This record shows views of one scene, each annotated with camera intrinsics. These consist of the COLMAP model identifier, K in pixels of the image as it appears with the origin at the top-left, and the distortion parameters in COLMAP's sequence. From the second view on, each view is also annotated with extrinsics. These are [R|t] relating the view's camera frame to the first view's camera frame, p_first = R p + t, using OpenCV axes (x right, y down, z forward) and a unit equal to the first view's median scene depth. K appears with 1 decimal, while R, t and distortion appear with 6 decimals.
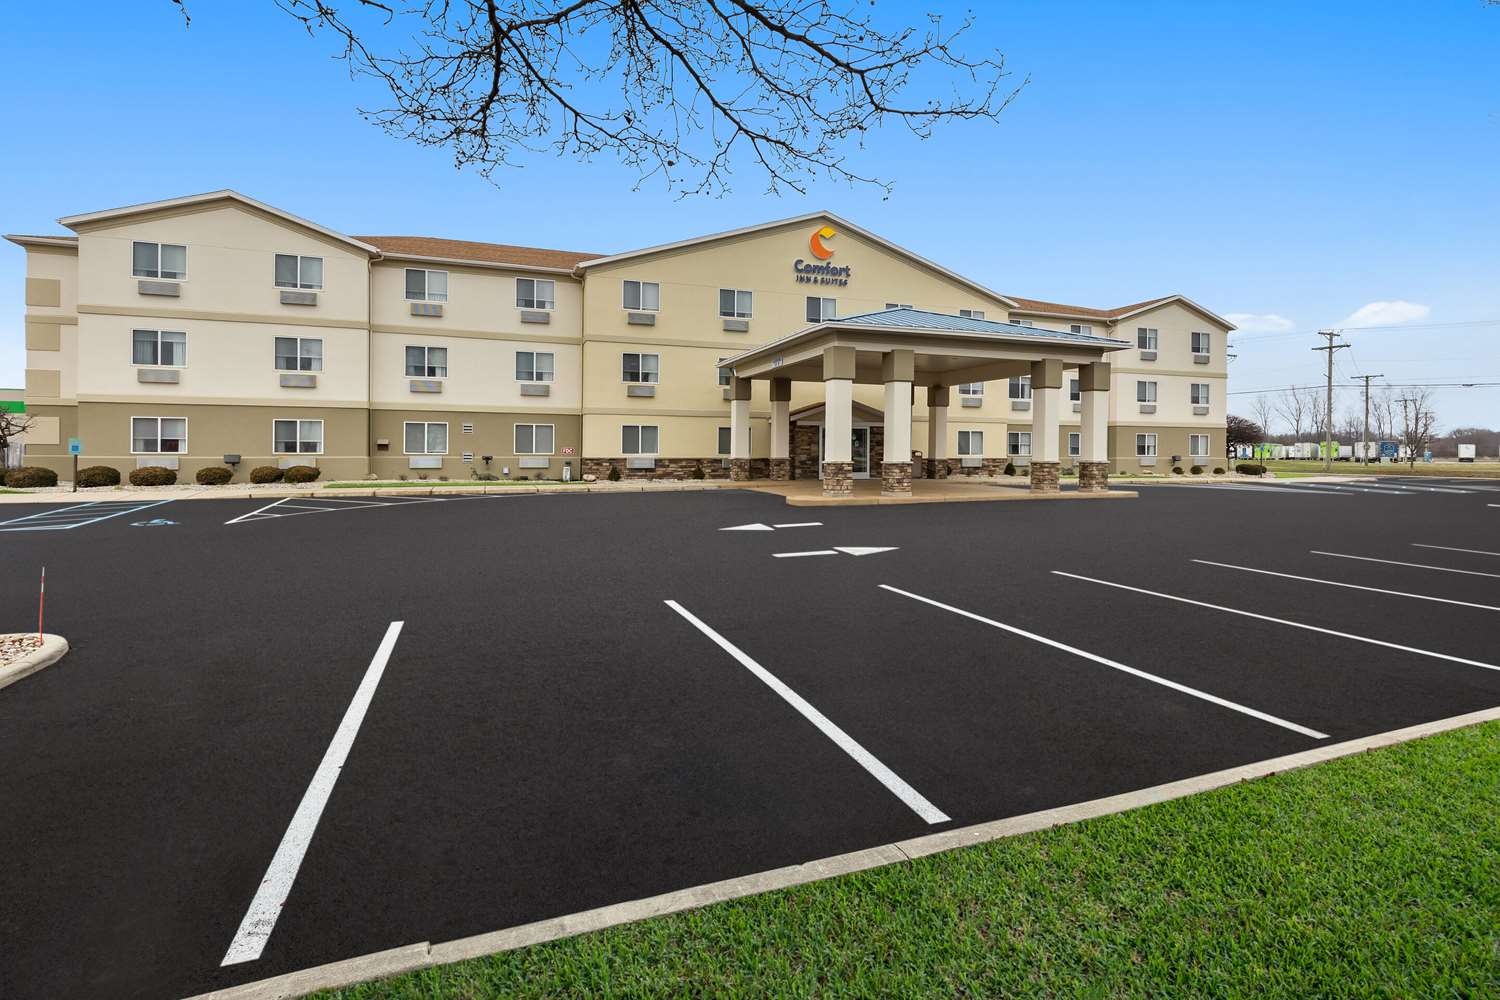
lens RADIAL K [[727.8, 0, 744.4], [0, 727.8, 462.8], [0, 0, 1]] dist [-0.005824, -0.000647]
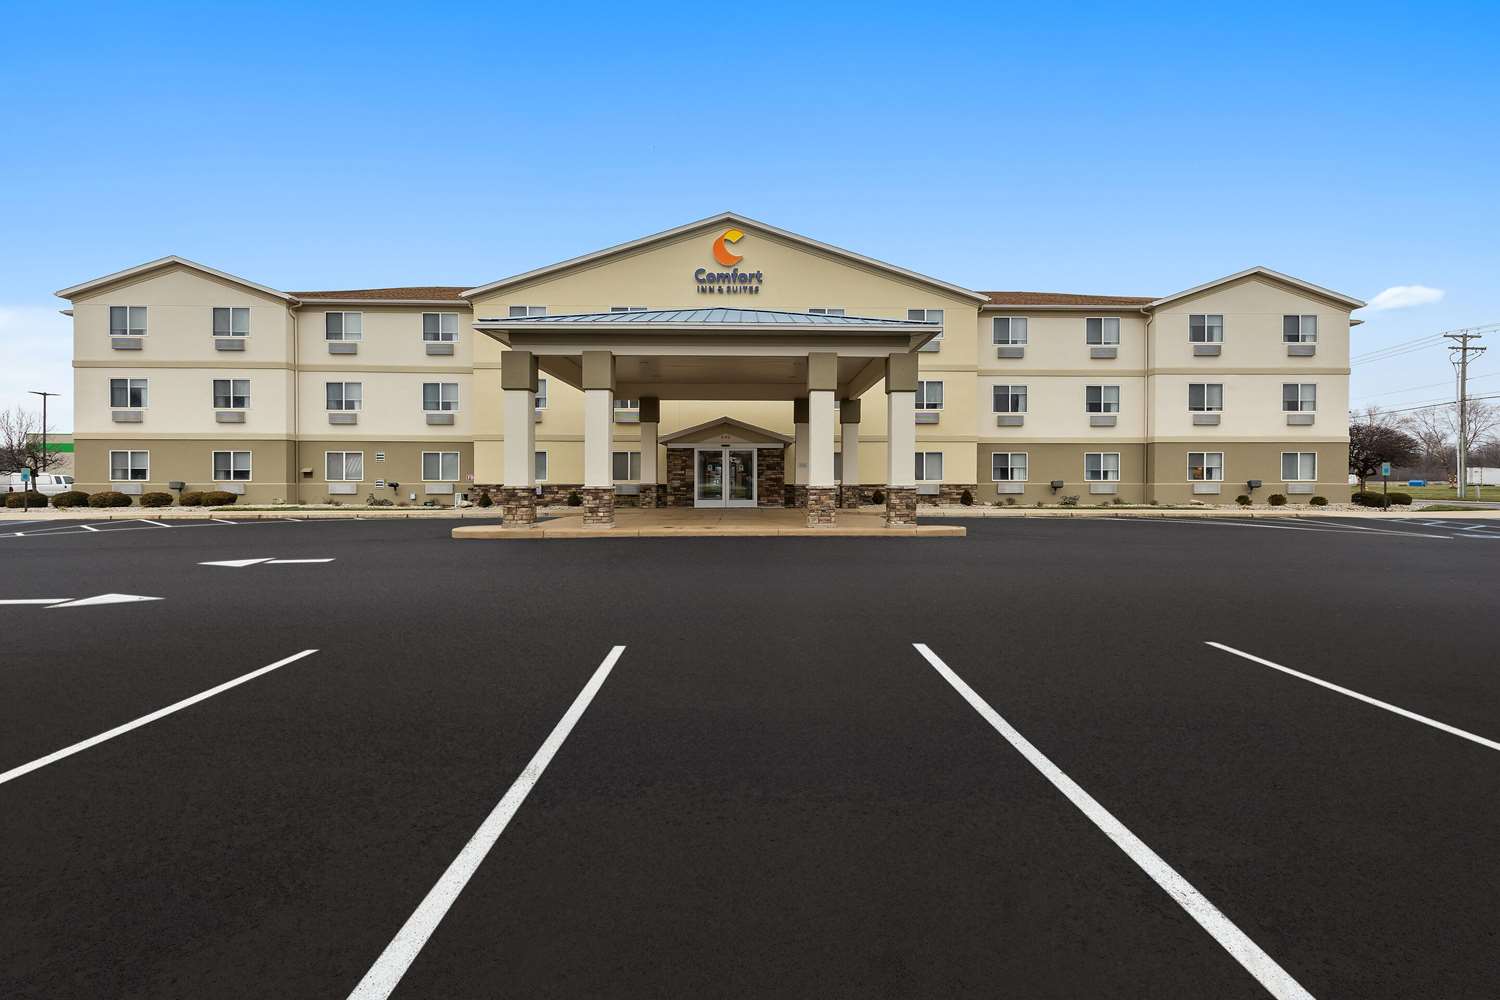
lens RADIAL K [[692.0, 0, 755.5], [0, 692.0, 489.0], [0, 0, 1]] dist [0.001311, 0.000209]
pose [[0.946013, 0.000871, -0.324128, 0.455697], [-0.001360, 0.999998, -0.001280, 0.000795], [0.324126, 0.001652, 0.946012, 0.205501]]
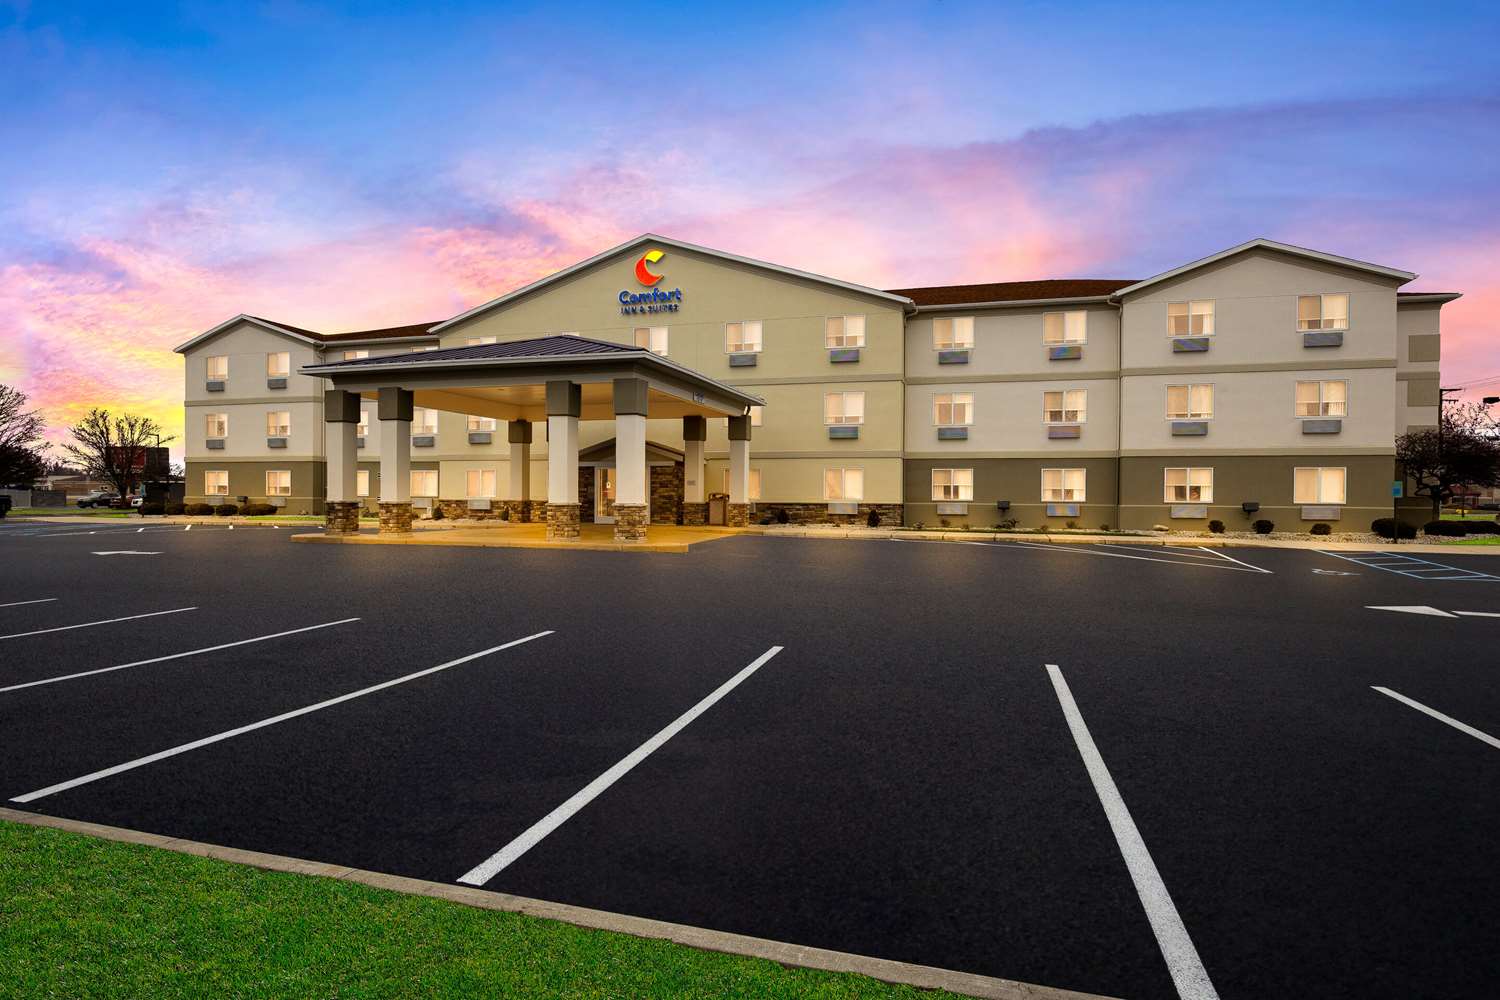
lens RADIAL K [[769.6, 0, 752.6], [0, 769.6, 503.1], [0, 0, 1]] dist [-0.023594, -0.000290]
pose [[0.806357, 0.007279, -0.591384, 0.858286], [-0.013112, 0.999899, -0.005571, -0.000593], [0.591283, 0.012246, 0.806371, 0.316211]]
